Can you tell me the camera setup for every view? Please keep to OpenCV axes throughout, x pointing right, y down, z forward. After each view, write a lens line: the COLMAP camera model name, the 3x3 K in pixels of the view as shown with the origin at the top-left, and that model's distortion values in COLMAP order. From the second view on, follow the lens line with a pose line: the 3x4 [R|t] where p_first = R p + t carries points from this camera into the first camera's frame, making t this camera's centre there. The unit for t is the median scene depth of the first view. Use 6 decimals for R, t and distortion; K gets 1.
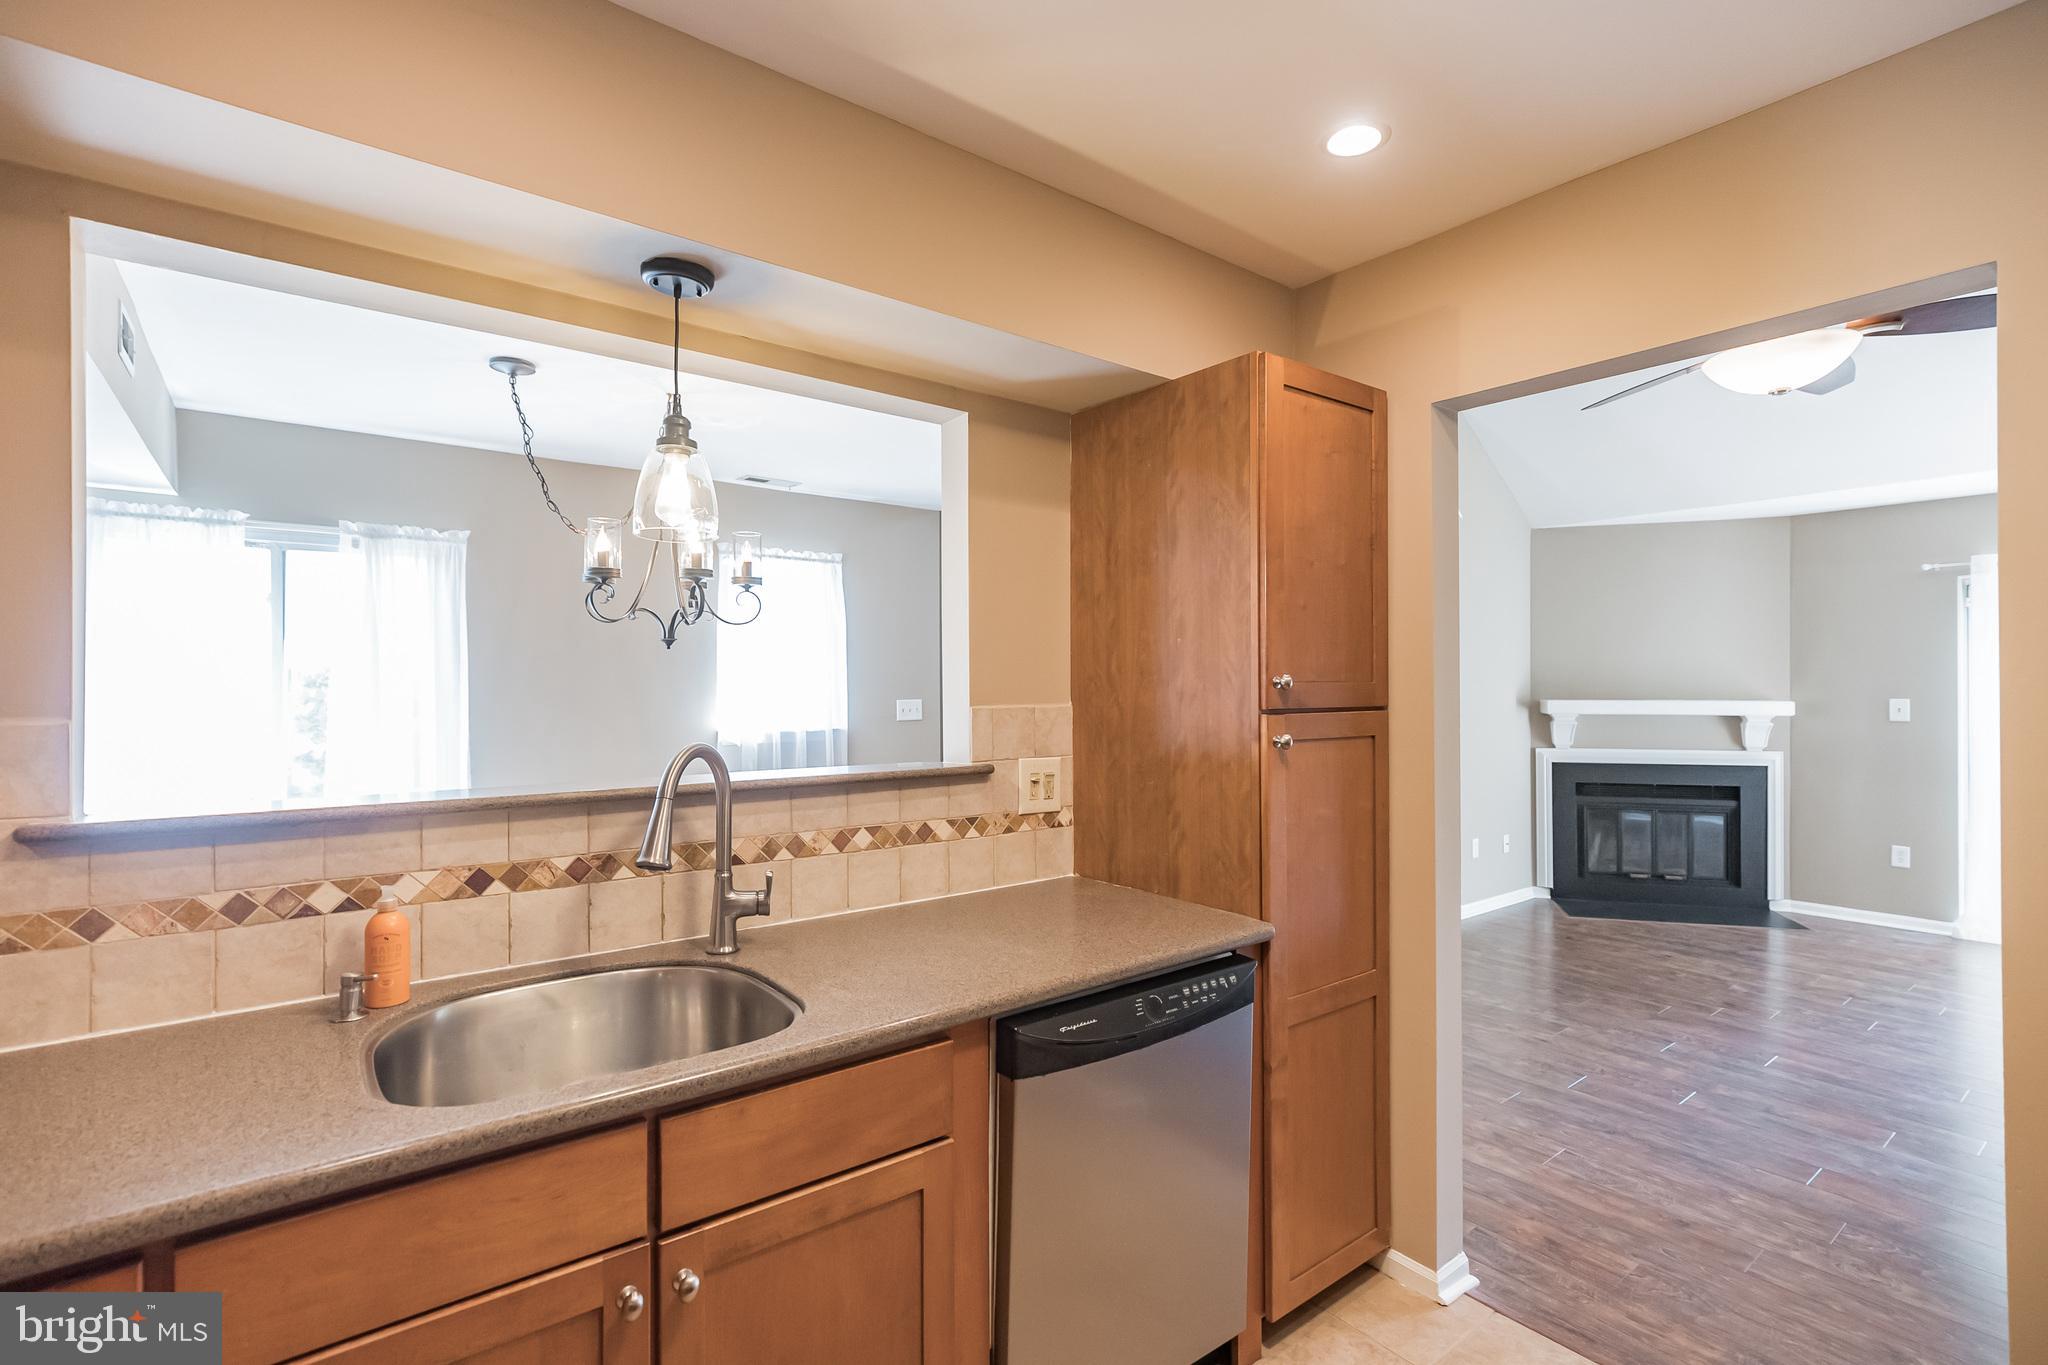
lens RADIAL K [[939.4, 0, 1013.2], [0, 939.4, 683.3], [0, 0, 1]] dist [-0.008184, 0.004494]
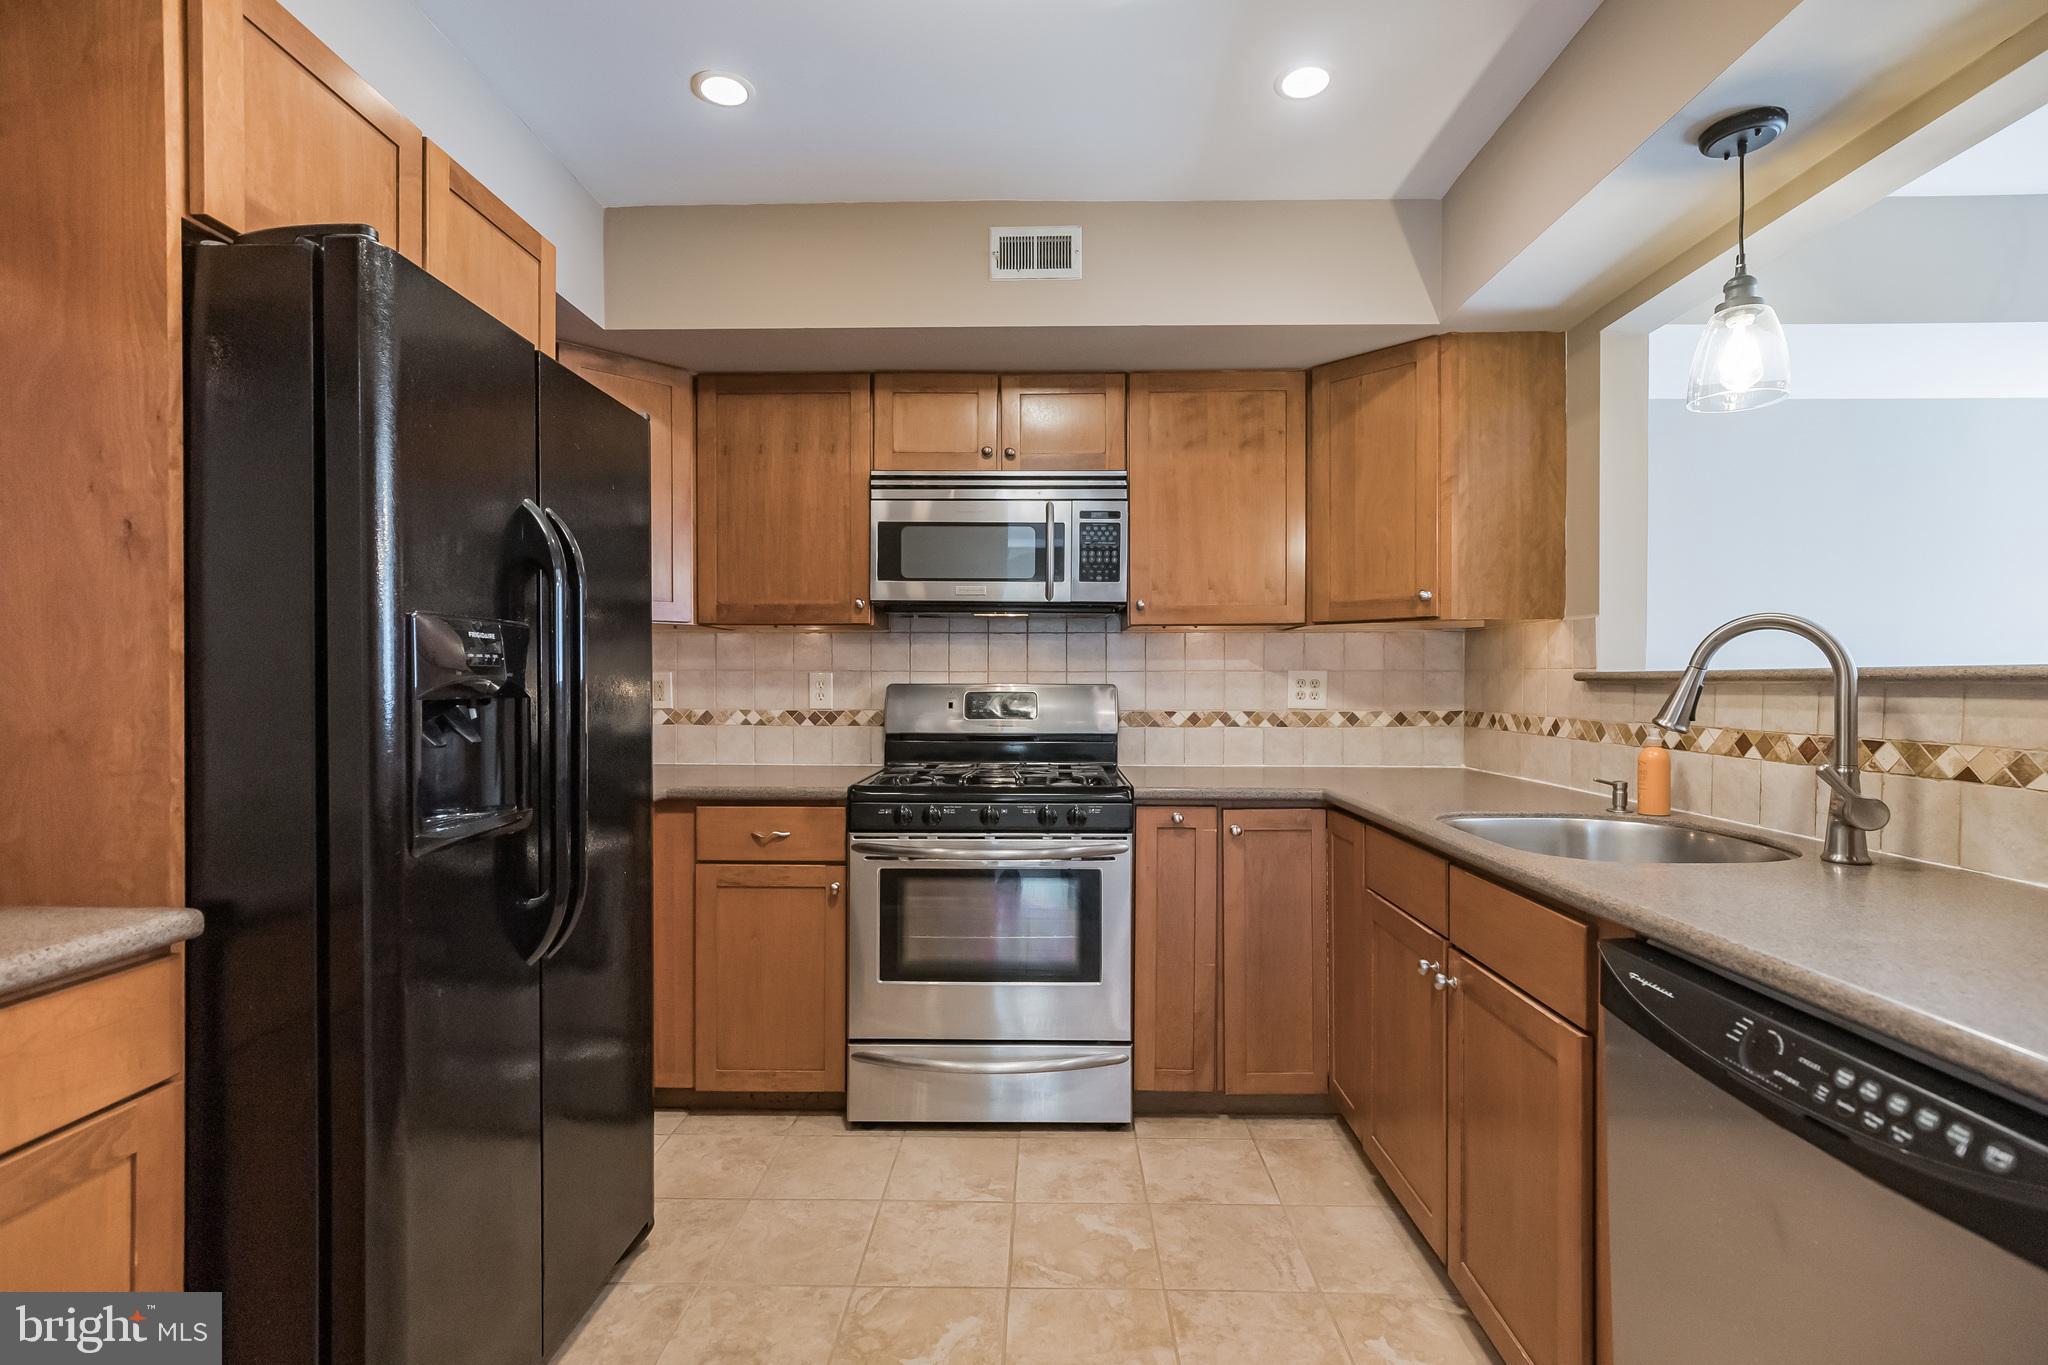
lens RADIAL K [[939.4, 0, 1042.5], [0, 939.4, 692.0], [0, 0, 1]] dist [-0.008184, 0.004494]
pose [[-0.614084, 0.009670, -0.789181, 0.695345], [0.001206, 0.999935, 0.011315, 0.108371], [0.789240, 0.005997, -0.614056, 0.832836]]
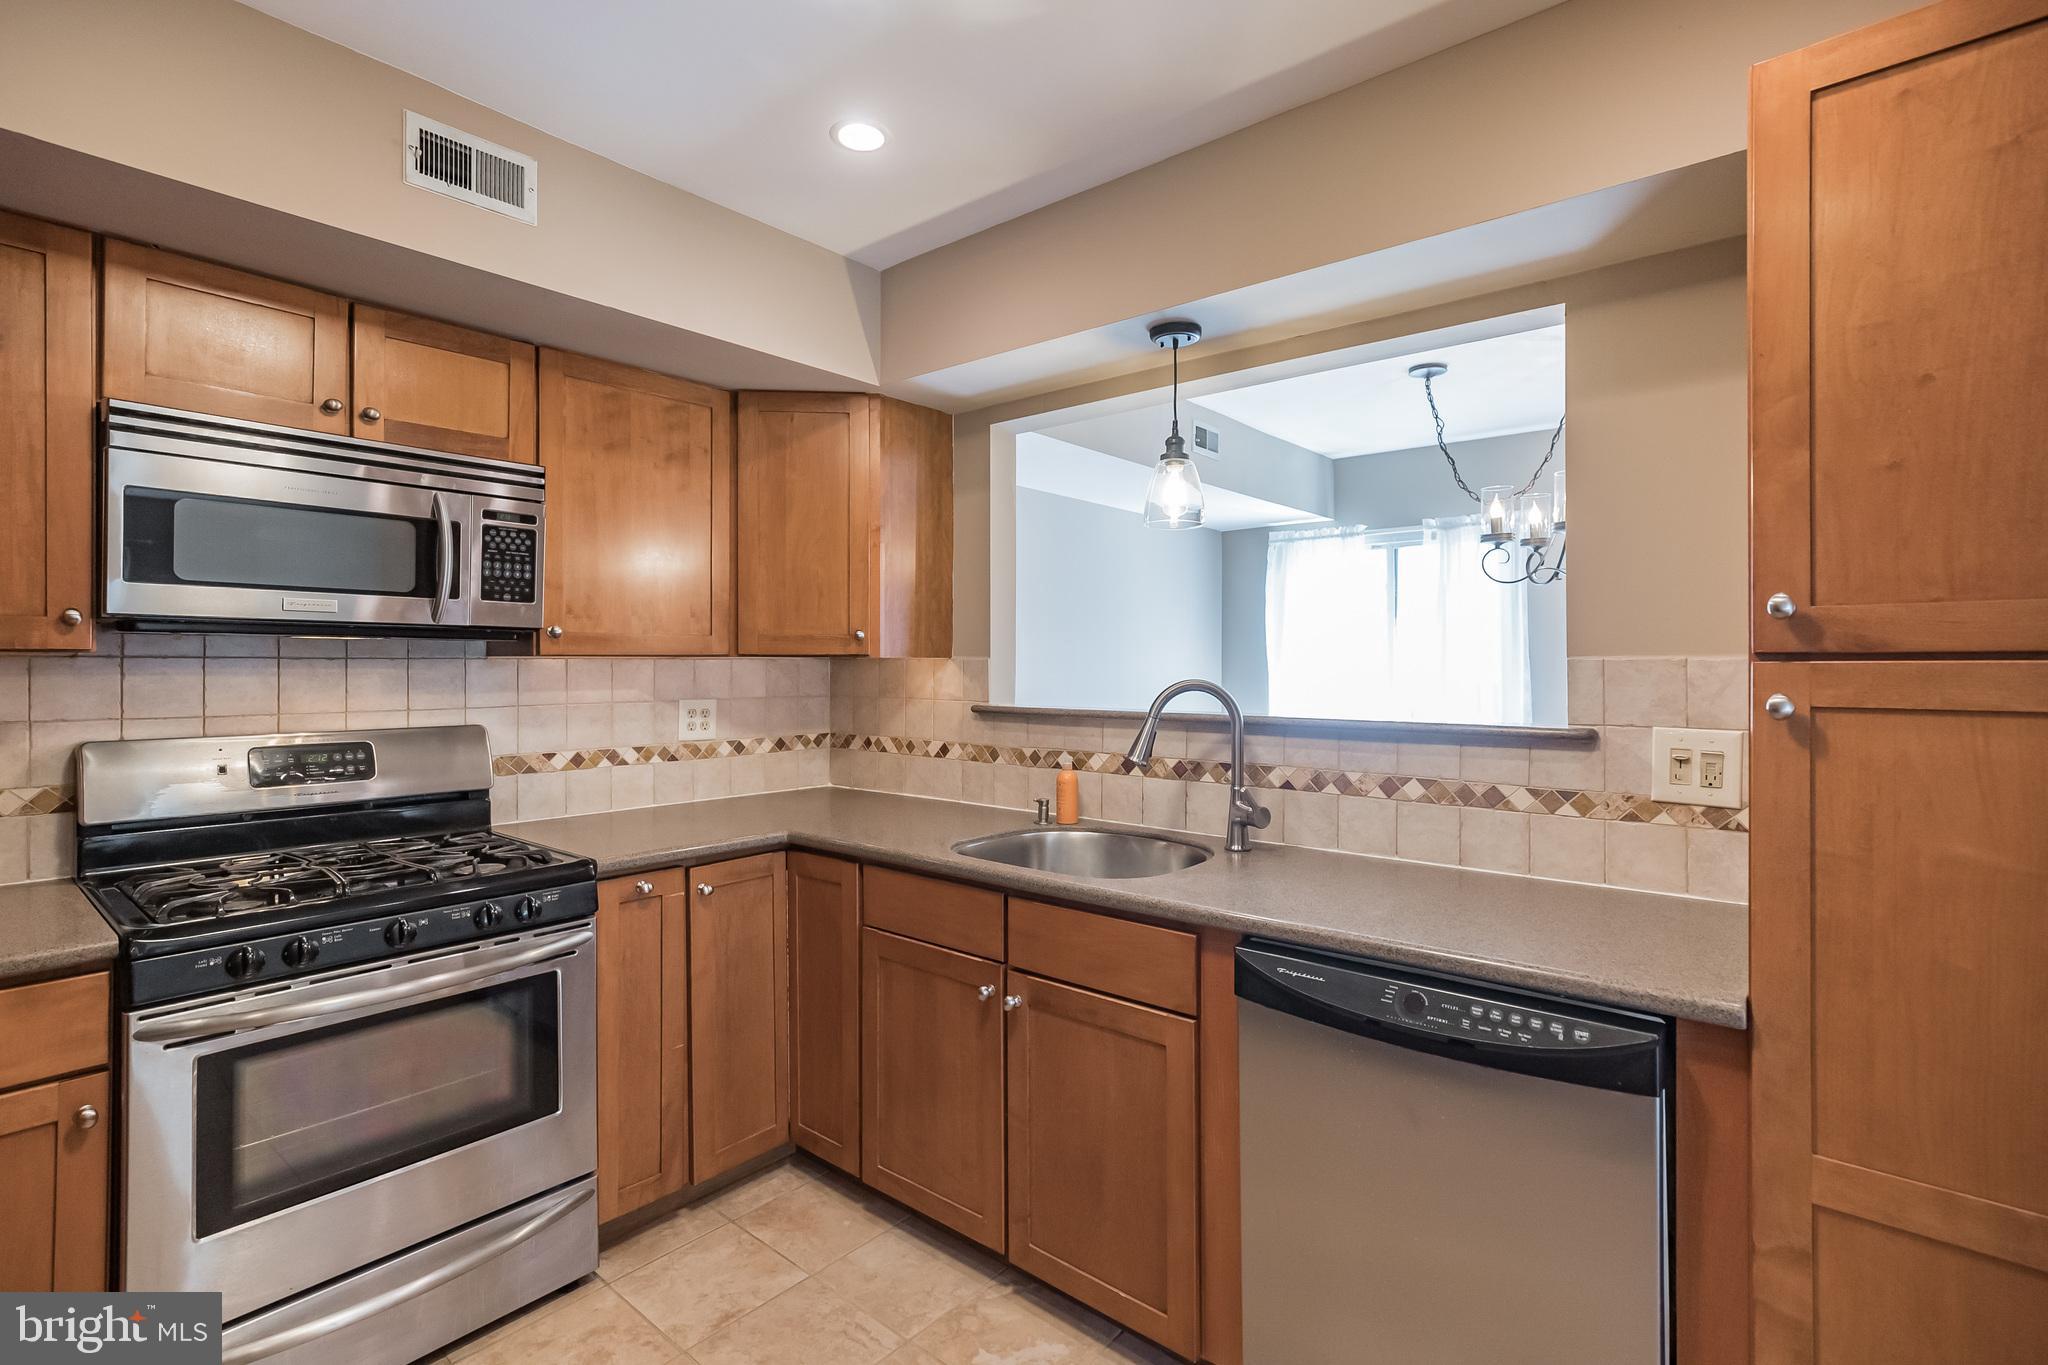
lens RADIAL K [[939.4, 0, 1019.5], [0, 939.4, 663.8], [0, 0, 1]] dist [-0.008184, 0.004494]
pose [[0.215111, 0.000791, -0.976589, 0.742441], [0.000368, 1.000000, 0.000890, 0.033386], [0.976589, -0.000550, 0.215111, 0.396400]]
